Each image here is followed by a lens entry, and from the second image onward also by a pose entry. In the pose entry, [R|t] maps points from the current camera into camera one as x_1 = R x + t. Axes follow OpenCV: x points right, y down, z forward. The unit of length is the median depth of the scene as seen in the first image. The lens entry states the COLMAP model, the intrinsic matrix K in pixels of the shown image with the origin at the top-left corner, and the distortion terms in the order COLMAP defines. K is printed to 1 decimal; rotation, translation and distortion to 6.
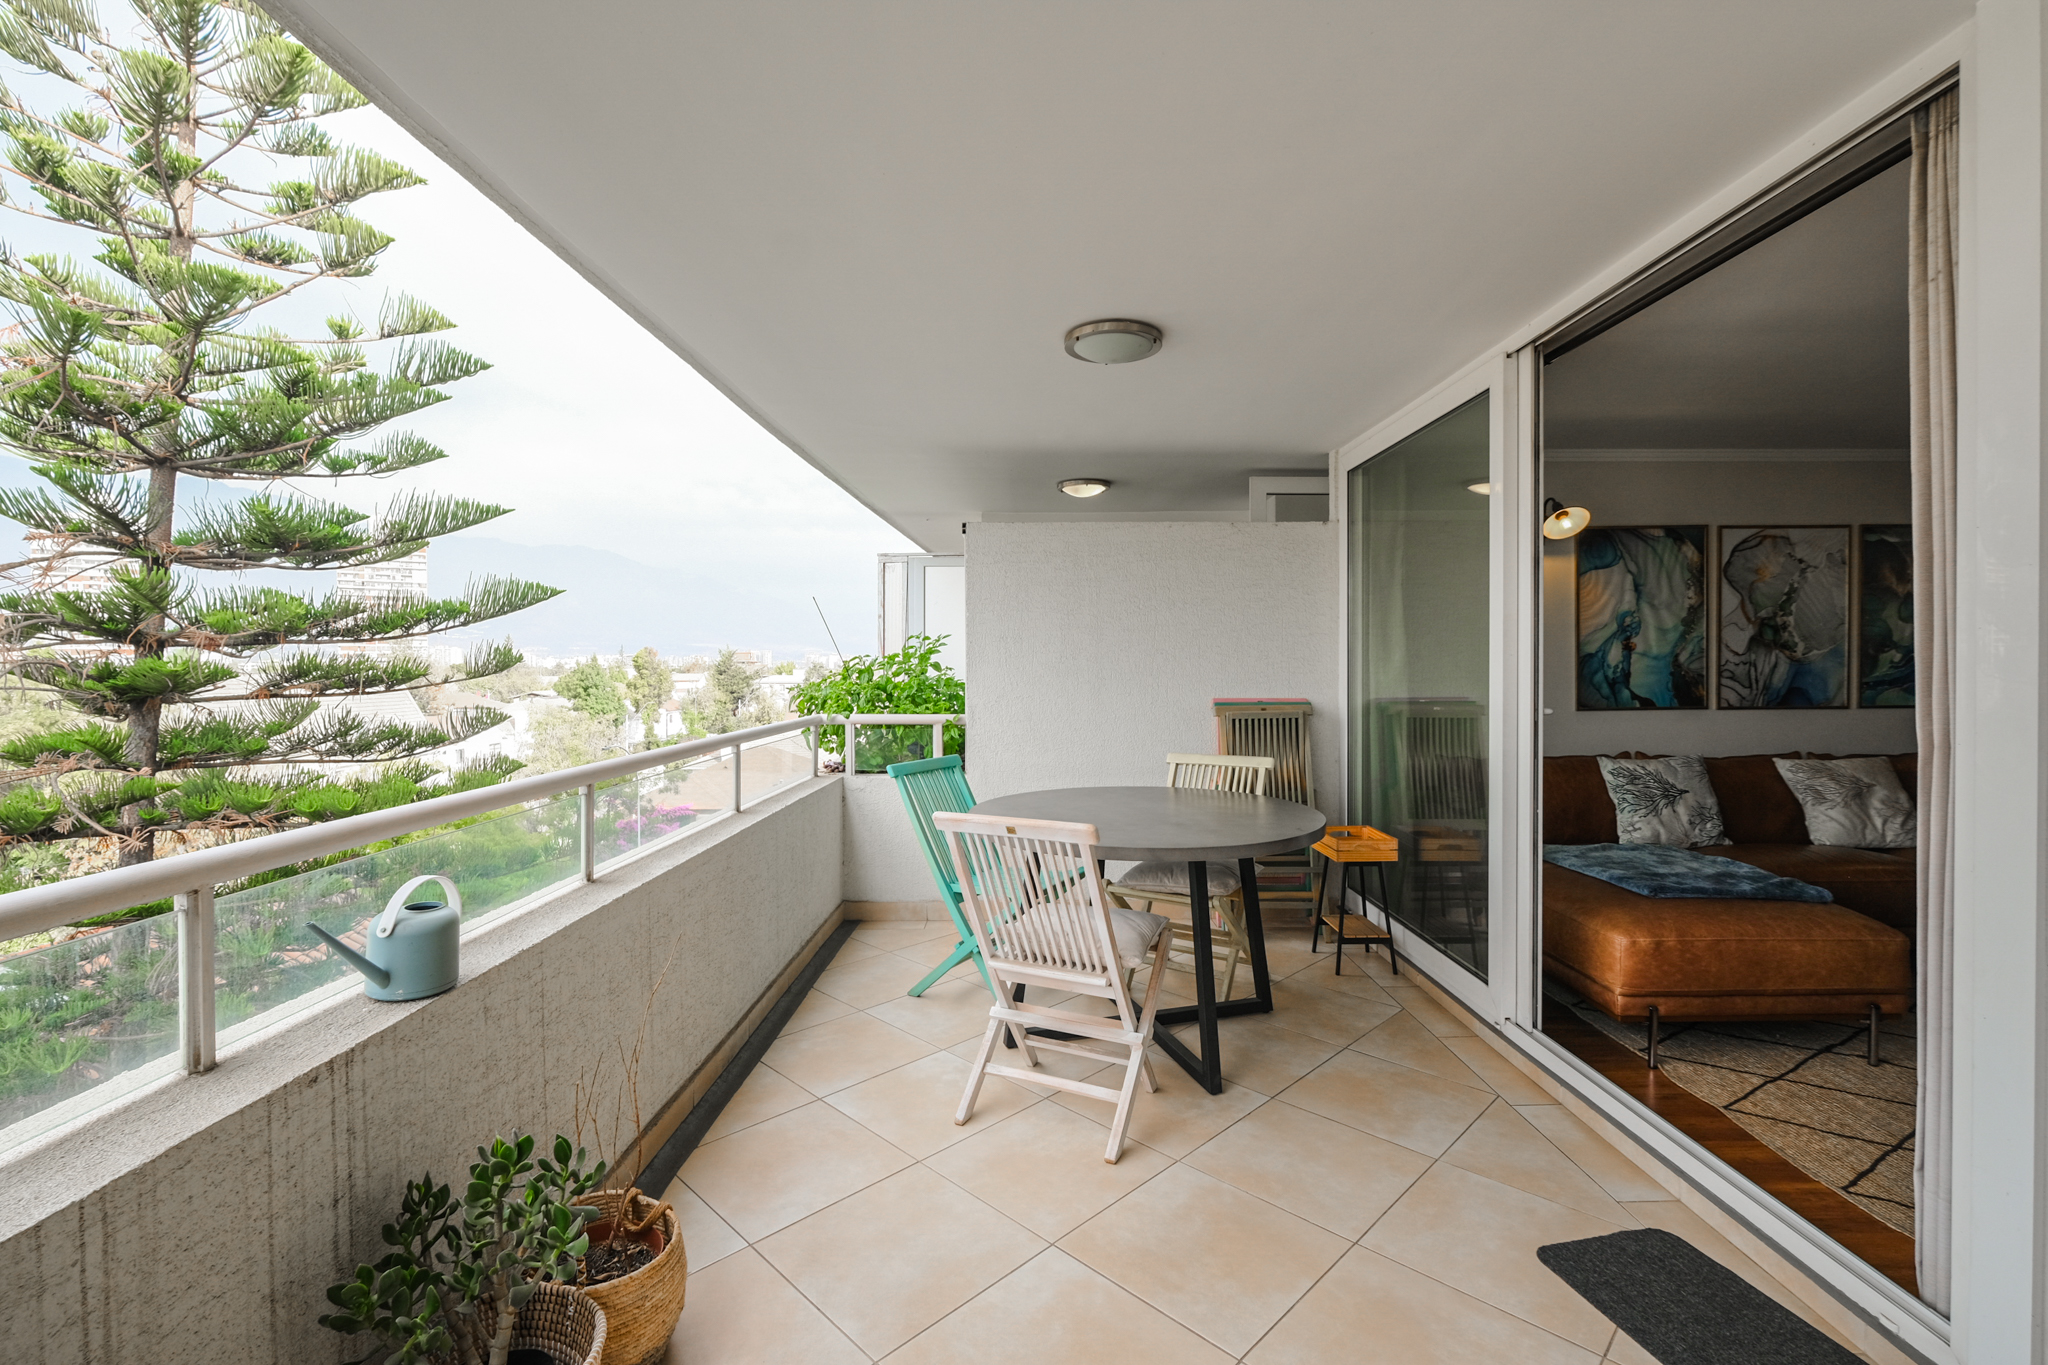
lens RADIAL K [[901.0, 0, 1020.1], [0, 901.0, 671.5], [0, 0, 1]] dist [-0.003654, 0.000759]
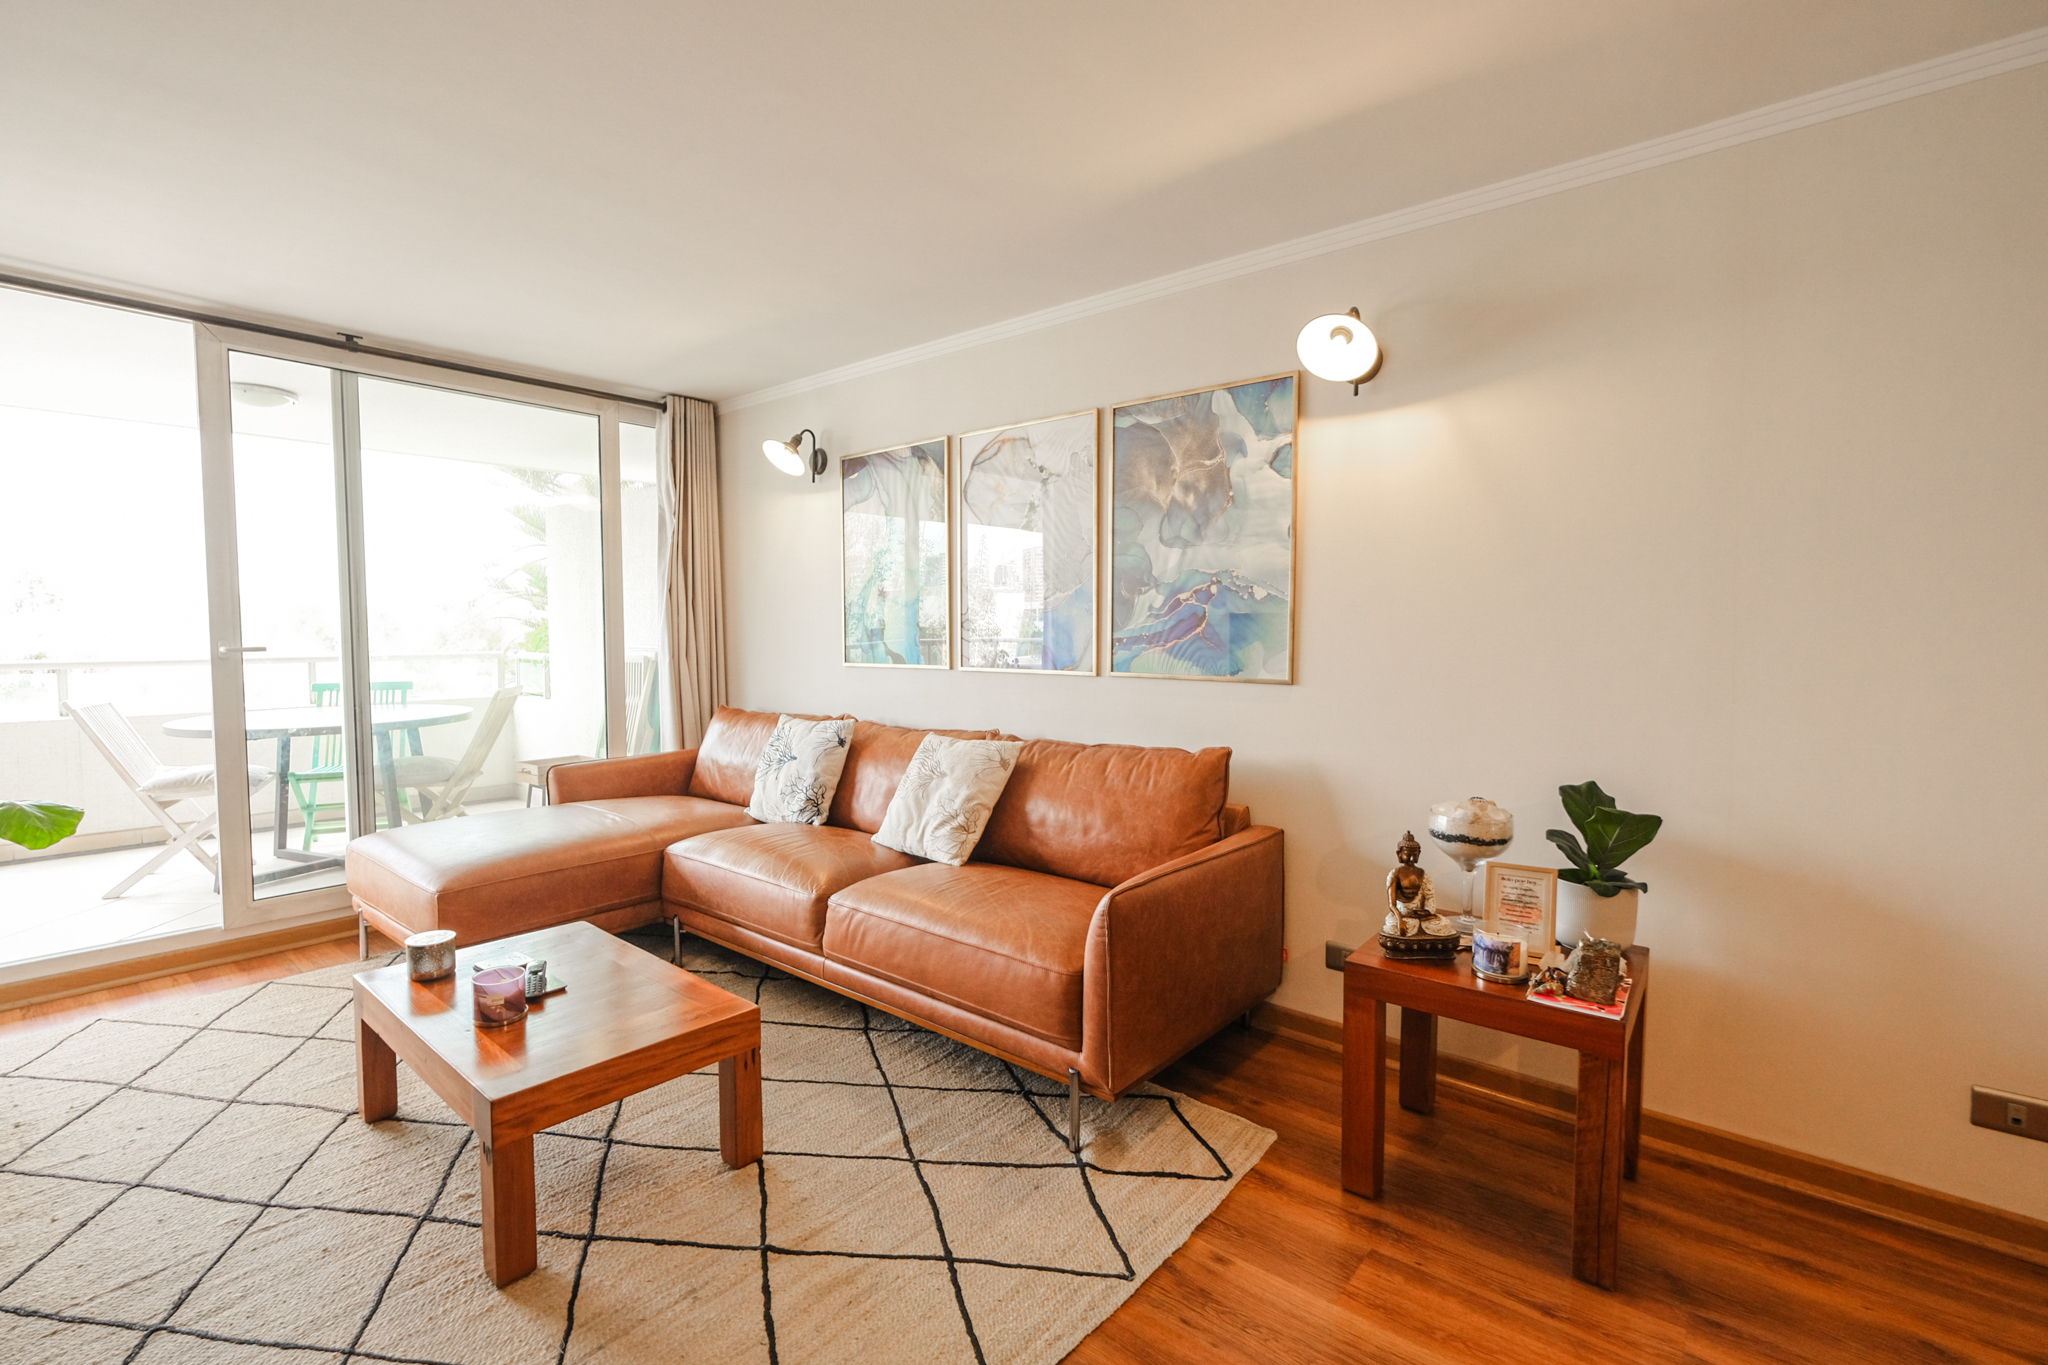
lens RADIAL K [[901.0, 0, 1033.2], [0, 901.0, 674.3], [0, 0, 1]] dist [-0.003654, 0.000759]
pose [[0.767032, 0.039468, -0.640394, 1.331894], [-0.013438, 0.998875, 0.045466, 0.009049], [0.641468, -0.026268, 0.766700, 0.437030]]
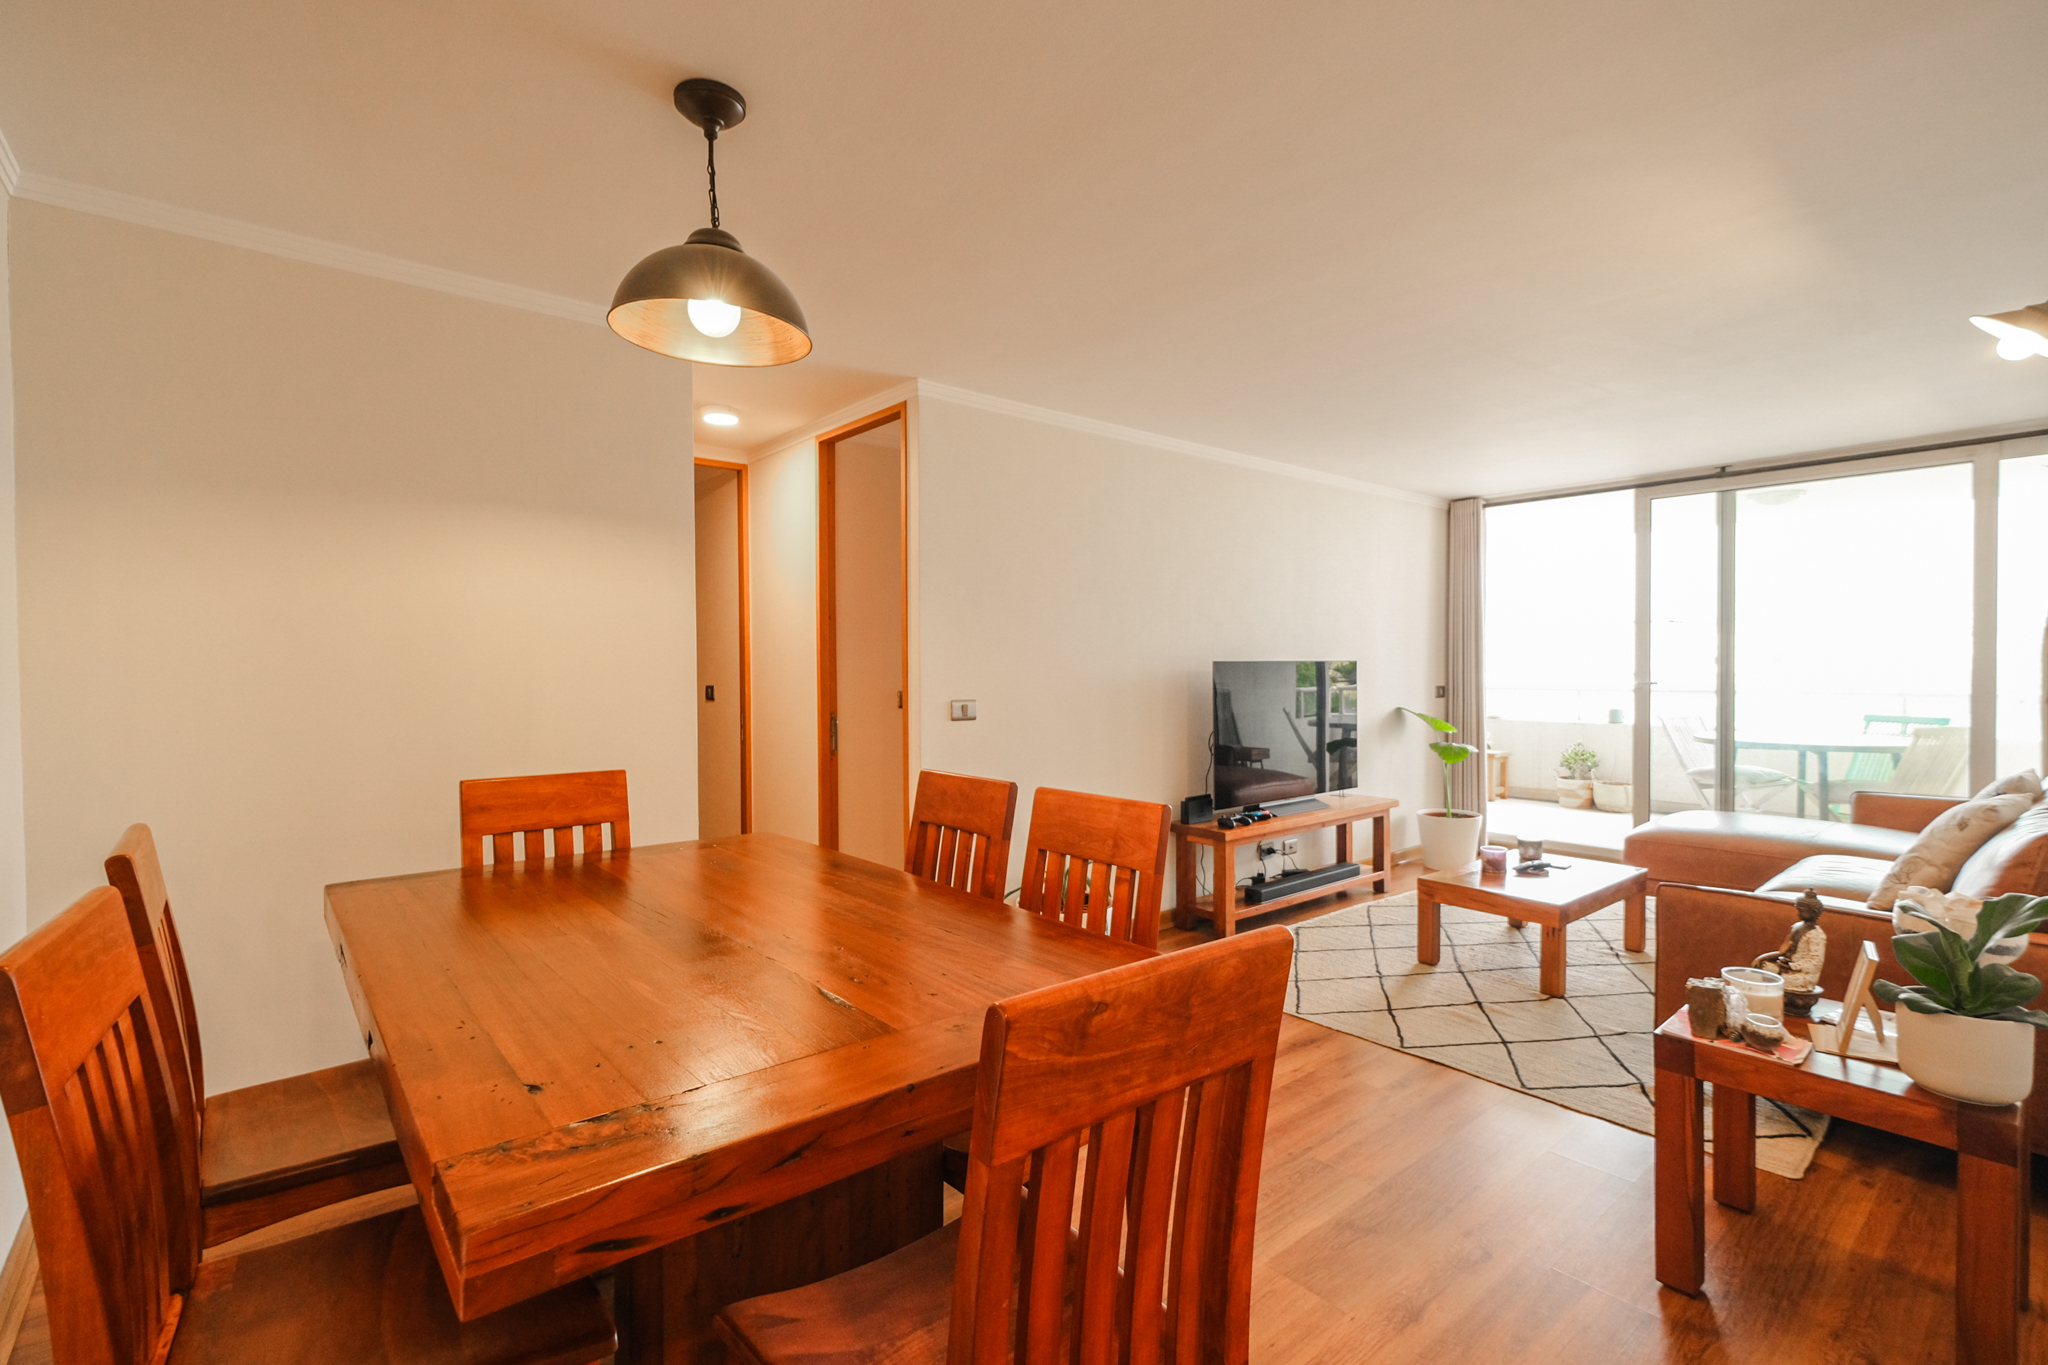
lens RADIAL K [[901.0, 0, 1028.5], [0, 901.0, 676.0], [0, 0, 1]] dist [-0.003654, 0.000759]
pose [[-0.771813, 0.016547, -0.635634, 1.748682], [0.000680, 0.999682, 0.025197, -0.009172], [0.635849, 0.019015, -0.771579, 0.977443]]
